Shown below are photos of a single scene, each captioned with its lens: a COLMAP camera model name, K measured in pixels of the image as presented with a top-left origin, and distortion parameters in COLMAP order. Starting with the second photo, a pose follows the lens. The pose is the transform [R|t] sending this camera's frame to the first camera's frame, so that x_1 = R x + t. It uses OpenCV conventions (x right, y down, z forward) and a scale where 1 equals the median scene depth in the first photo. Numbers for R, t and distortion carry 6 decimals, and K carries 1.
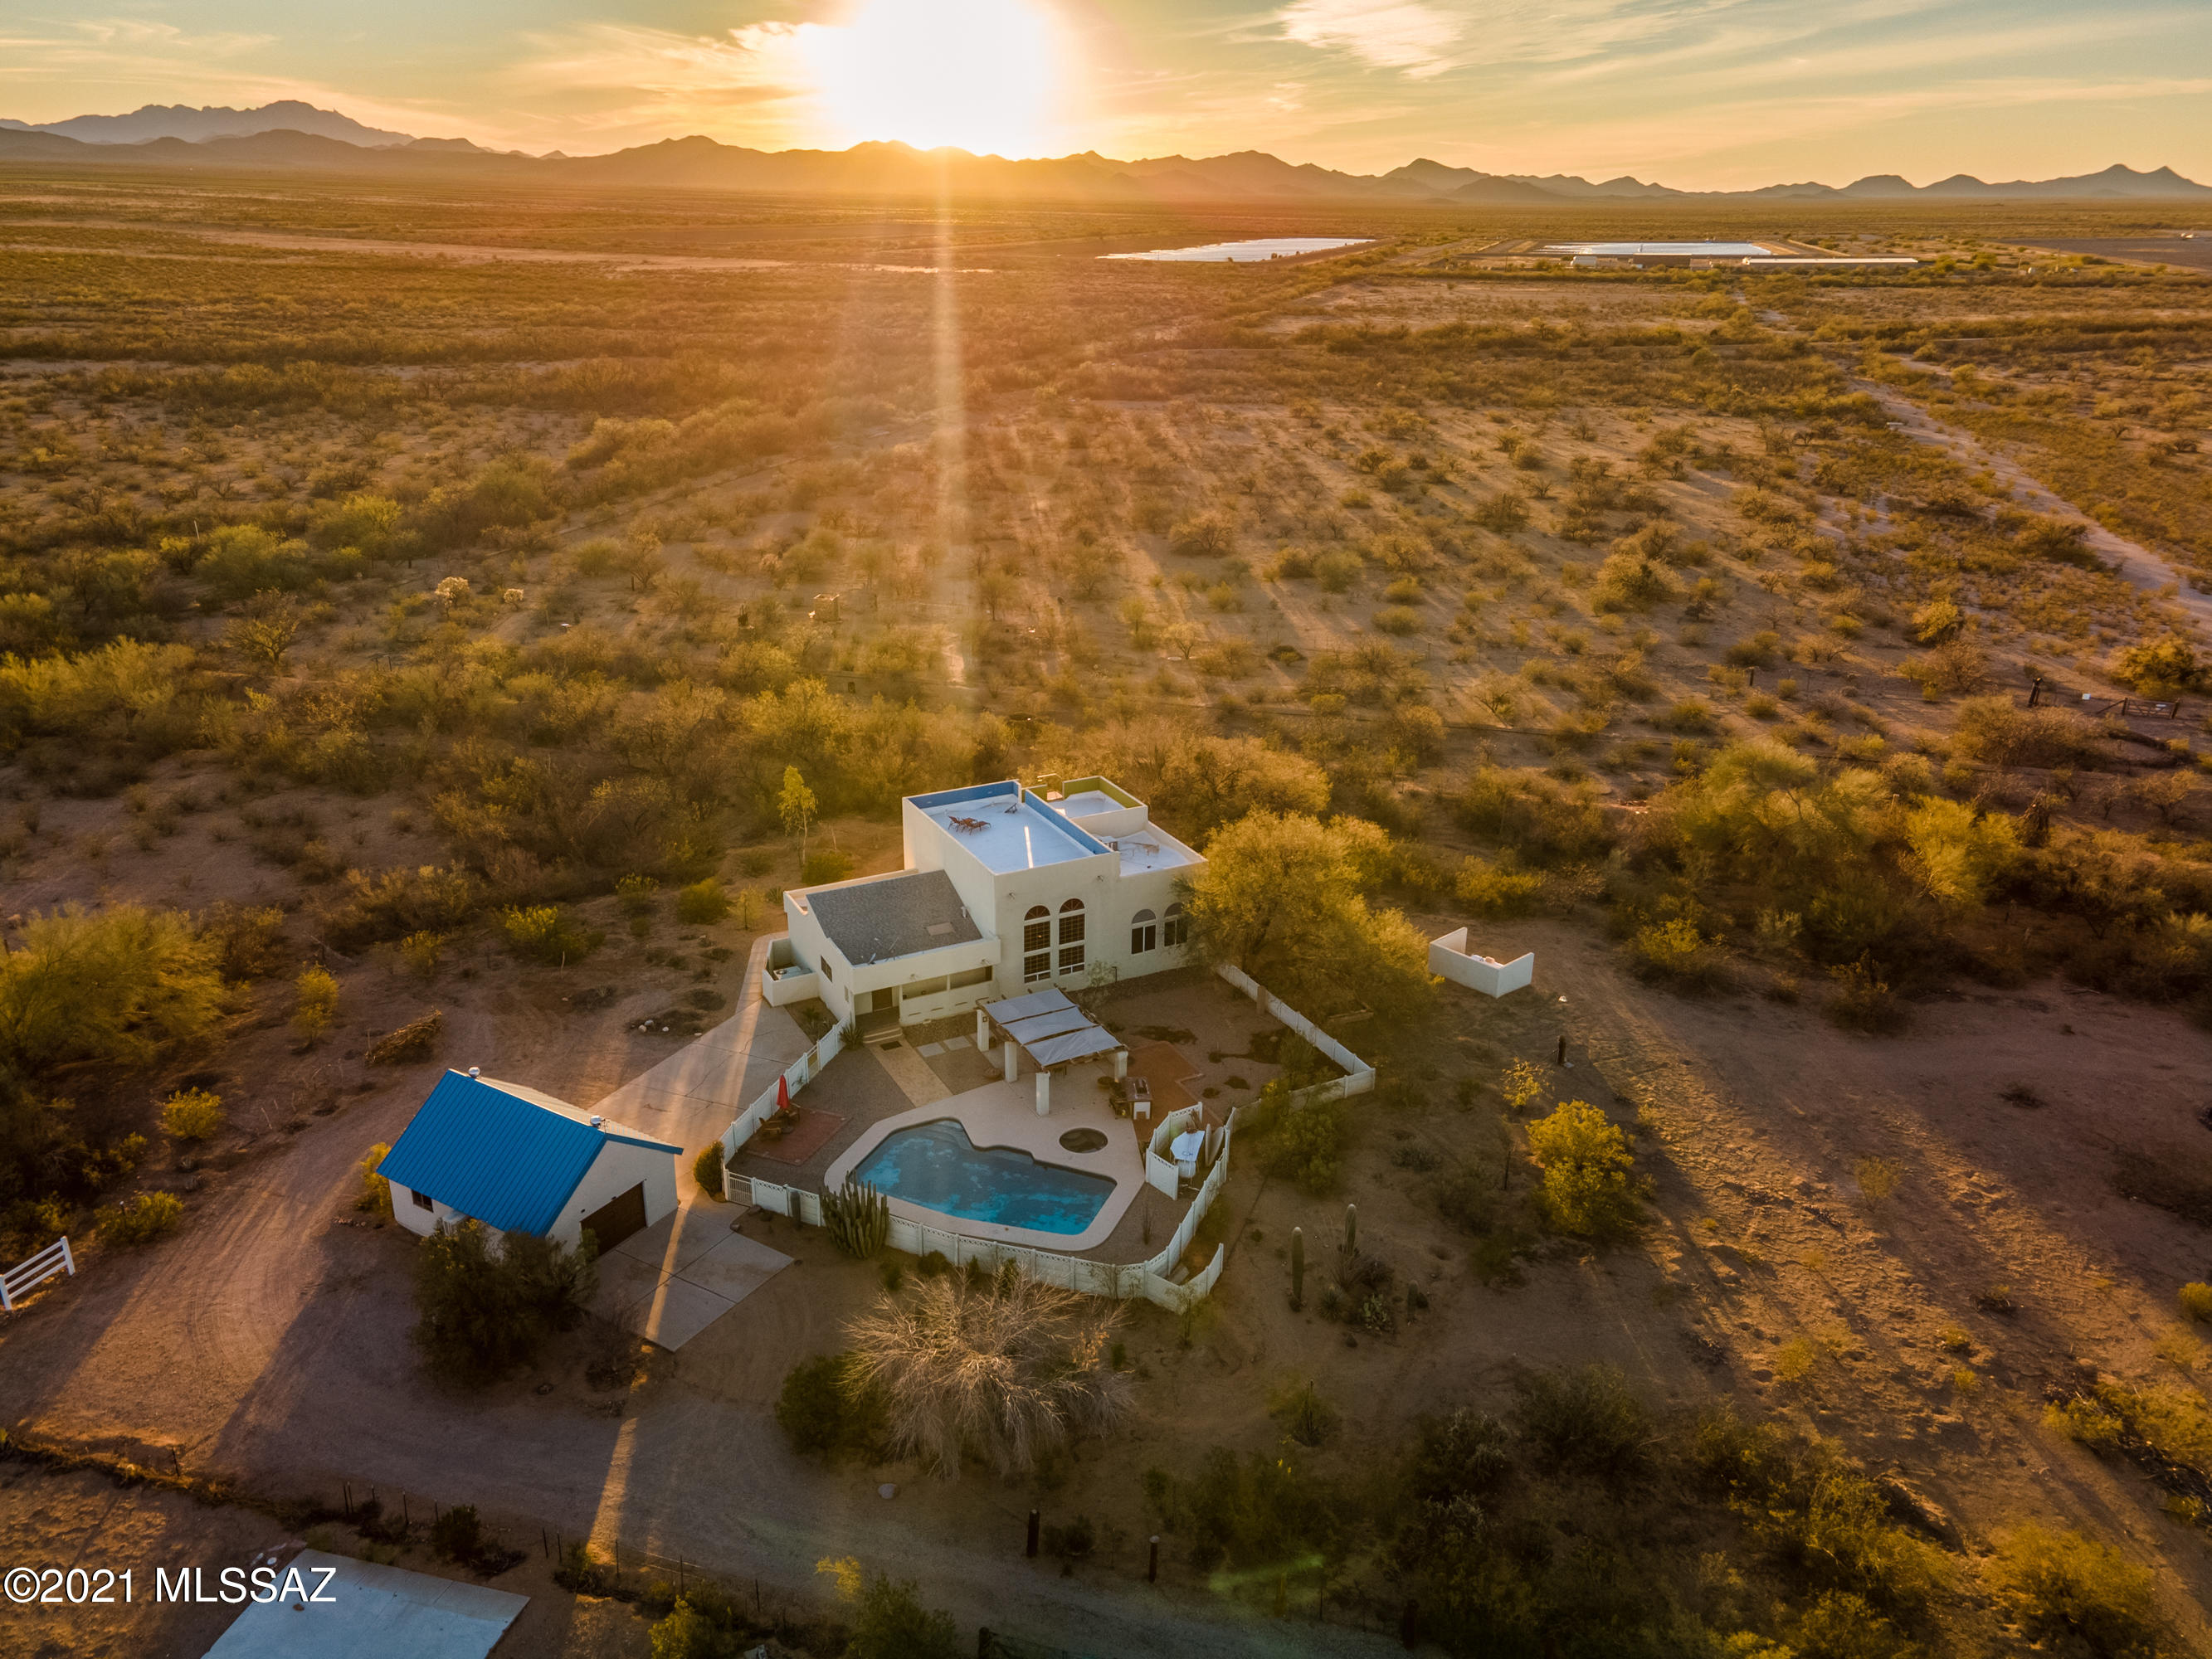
lens RADIAL K [[1591.6, 0, 1106.0], [0, 1591.6, 829.5], [0, 0, 1]] dist [0.047985, -0.000631]
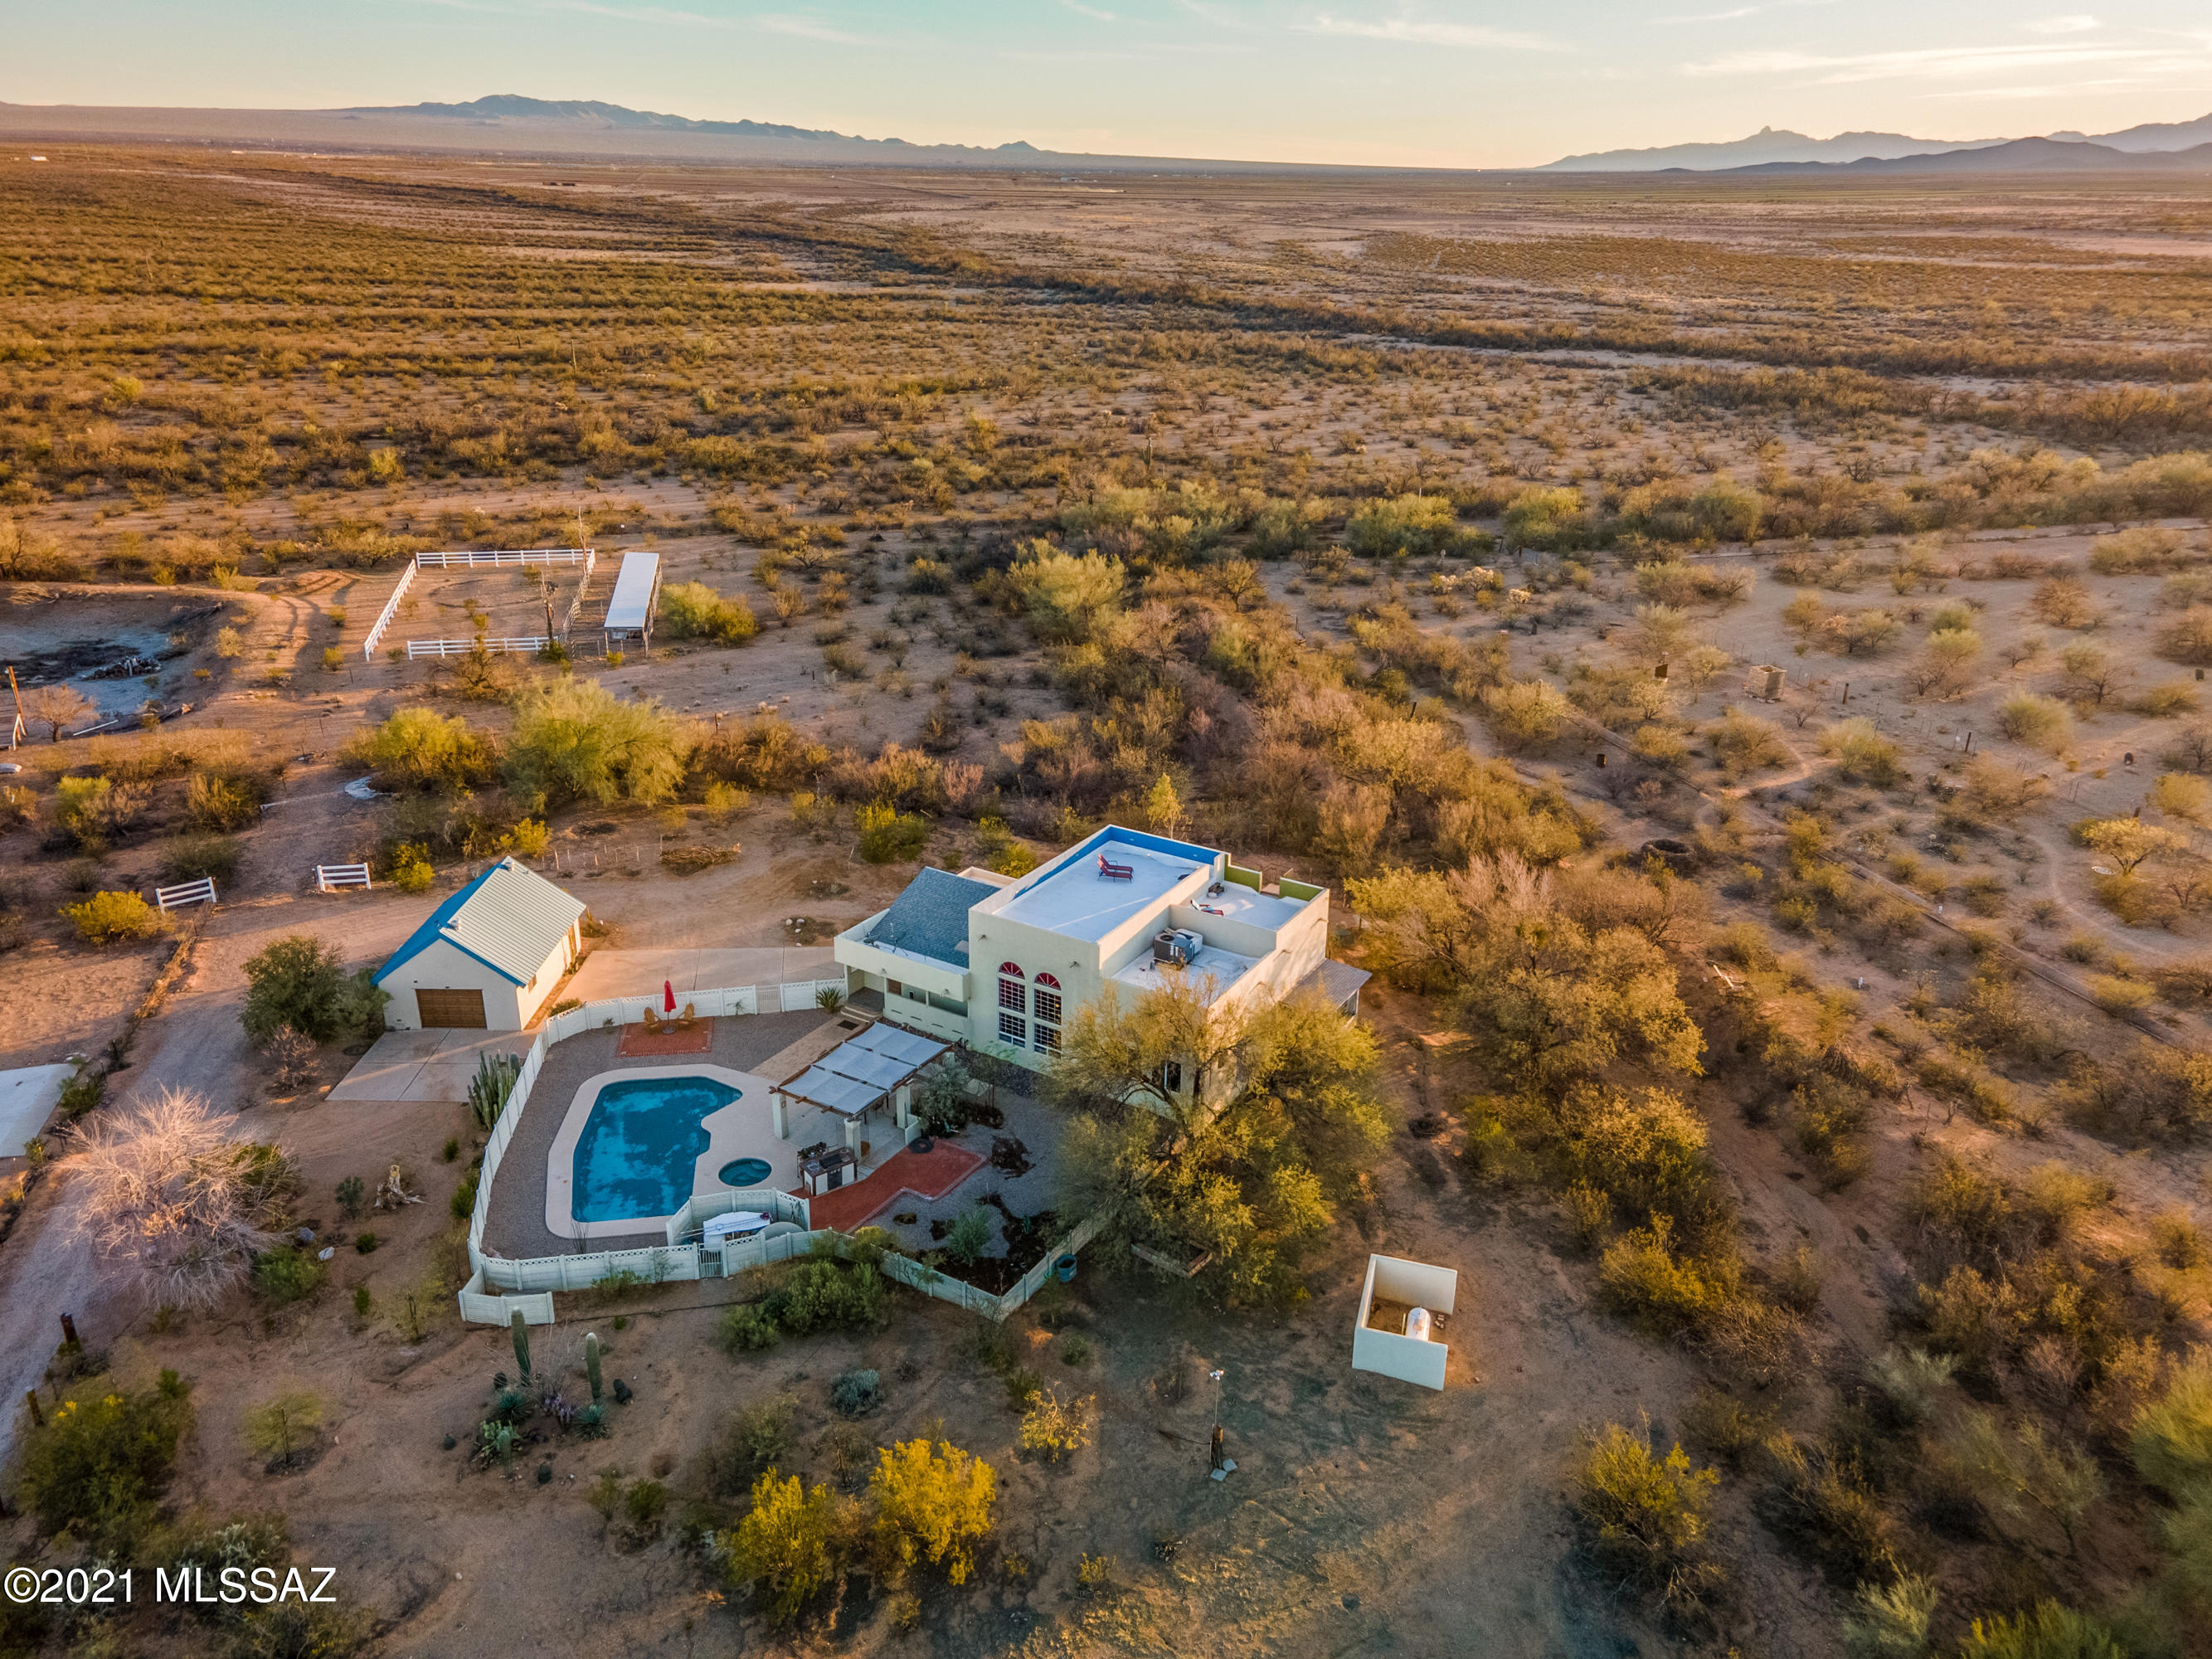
lens RADIAL K [[1591.9, 0, 1106.0], [0, 1591.9, 829.5], [0, 0, 1]] dist [0.047985, -0.000631]
pose [[0.503294, 0.310313, -0.806474, 0.675578], [-0.314133, 0.935145, 0.163782, -0.183508], [0.804994, 0.170910, 0.568133, 0.512648]]
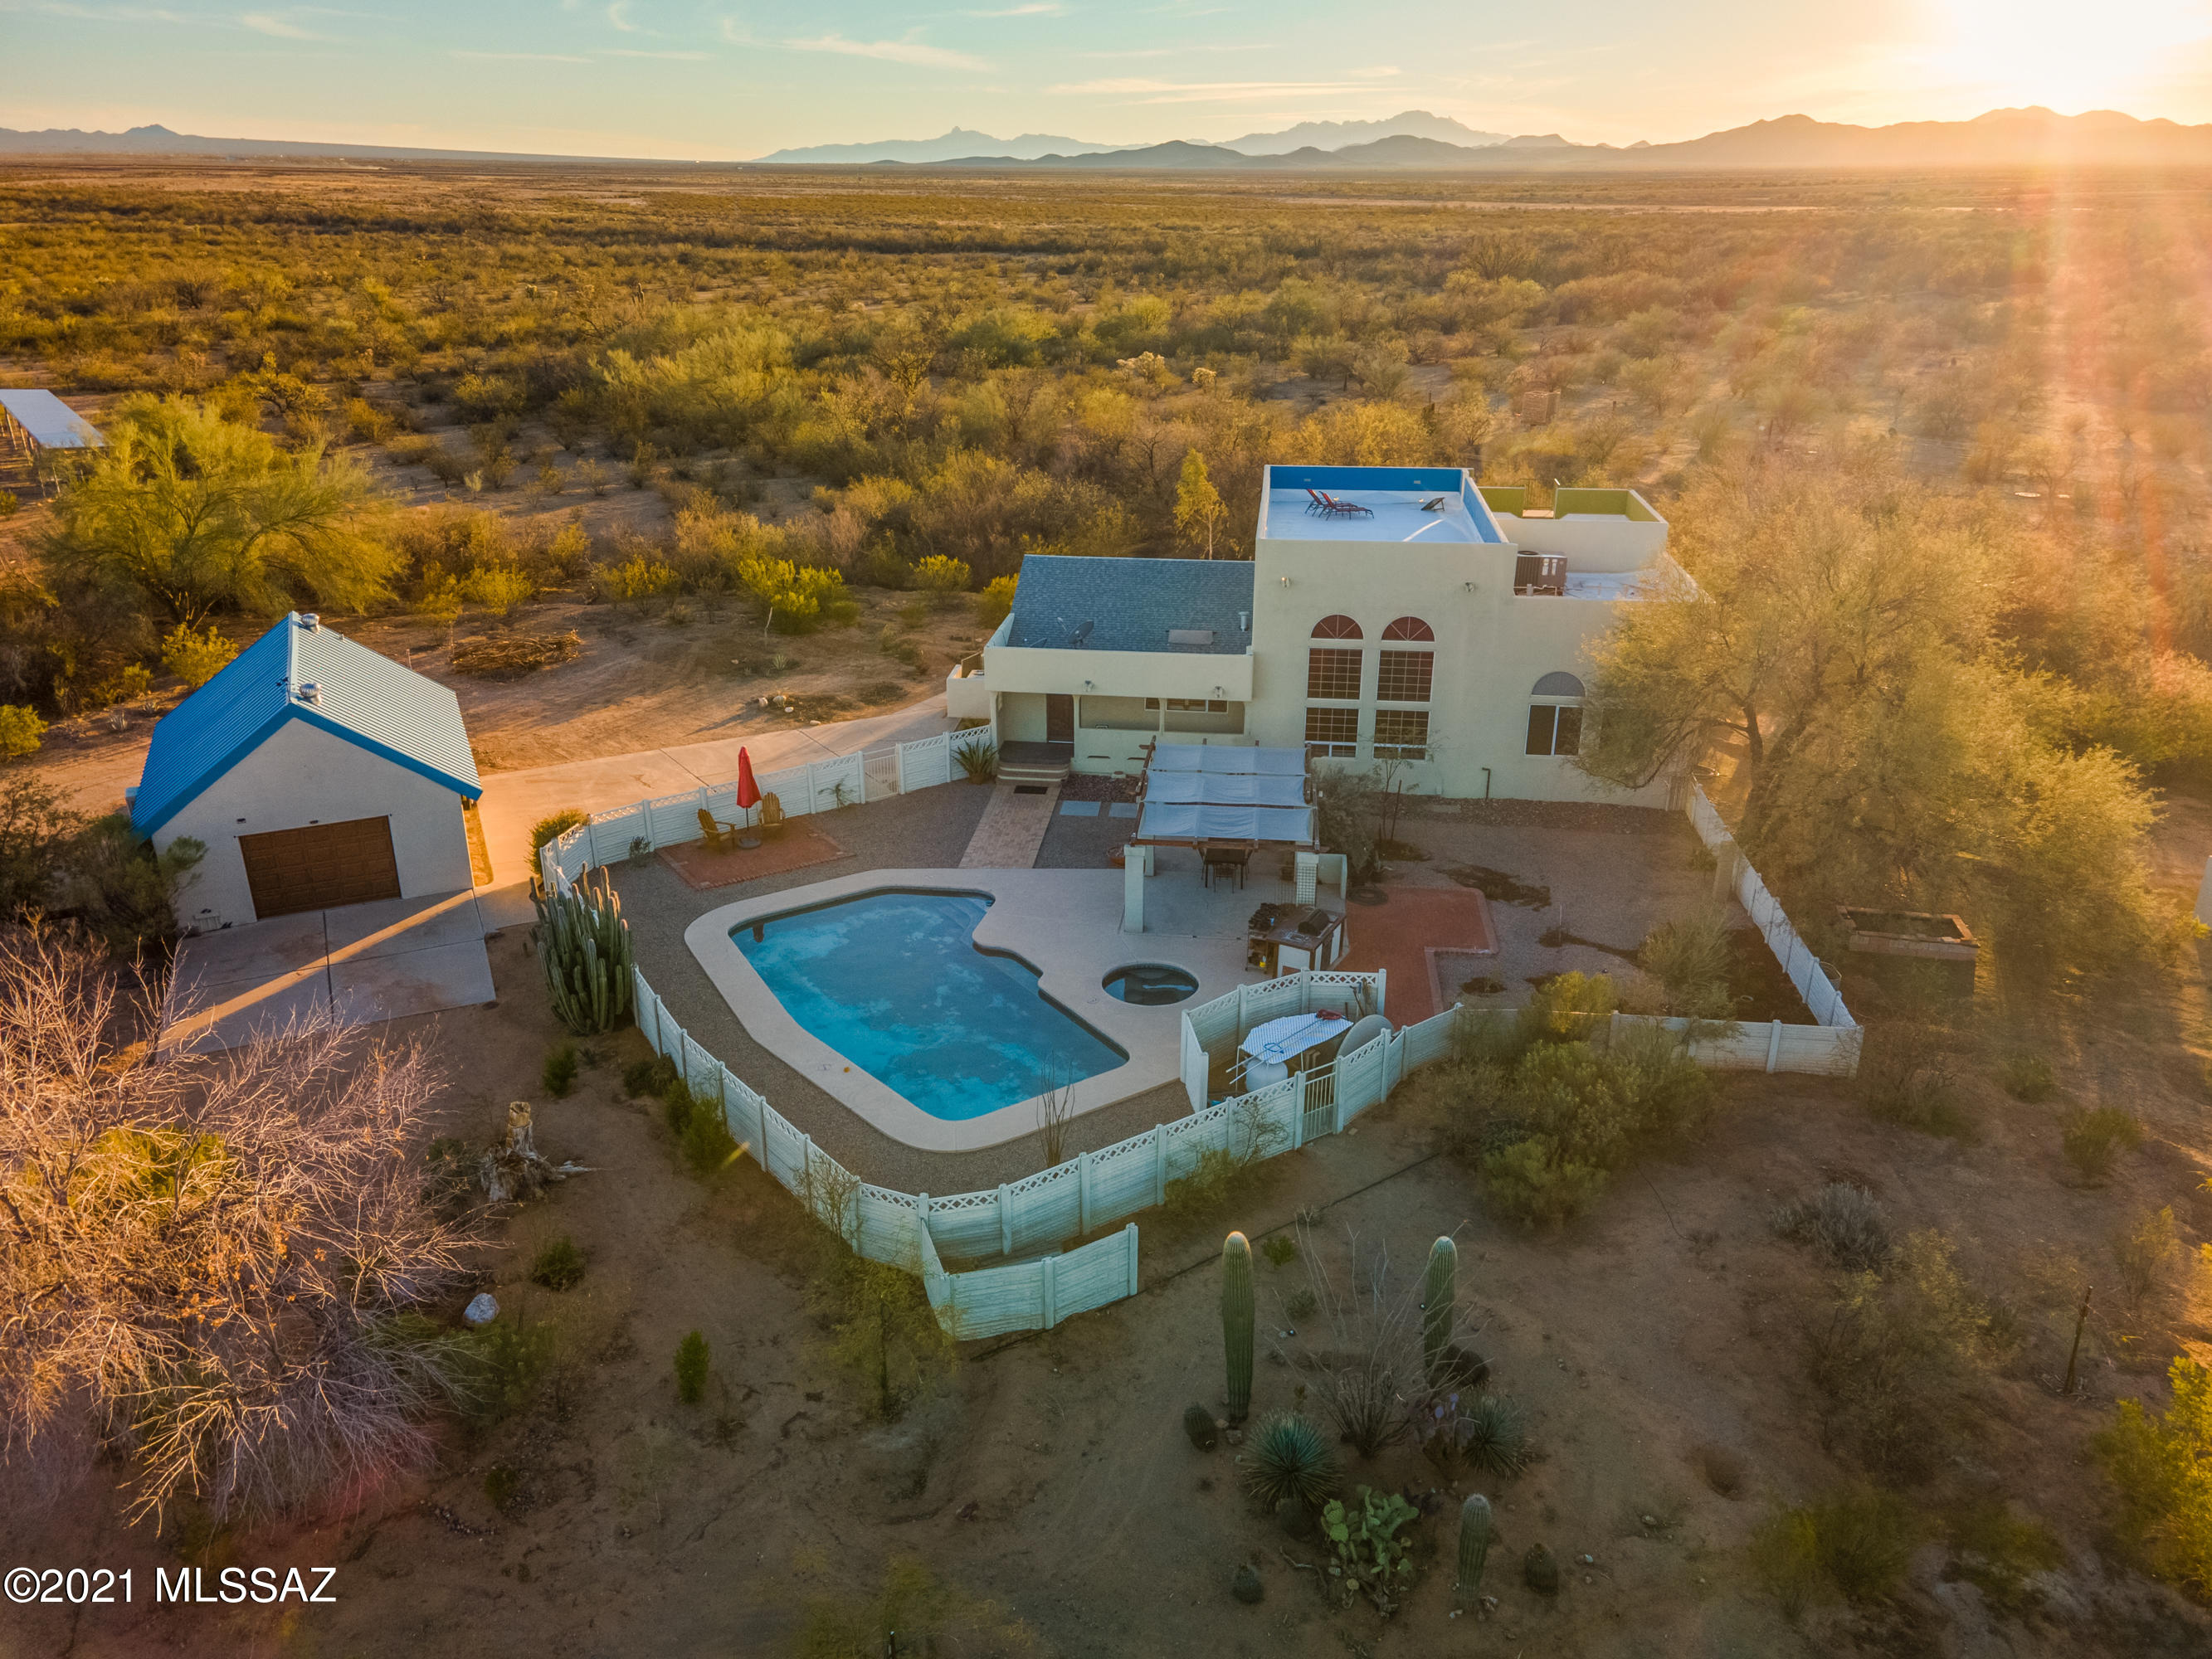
lens RADIAL K [[1591.6, 0, 1106.0], [0, 1591.6, 829.5], [0, 0, 1]] dist [0.047985, -0.000631]
pose [[0.822092, 0.199826, -0.533136, 0.201414], [-0.194628, 0.978608, 0.066680, 0.098747], [0.535056, 0.048946, 0.843397, 0.479244]]
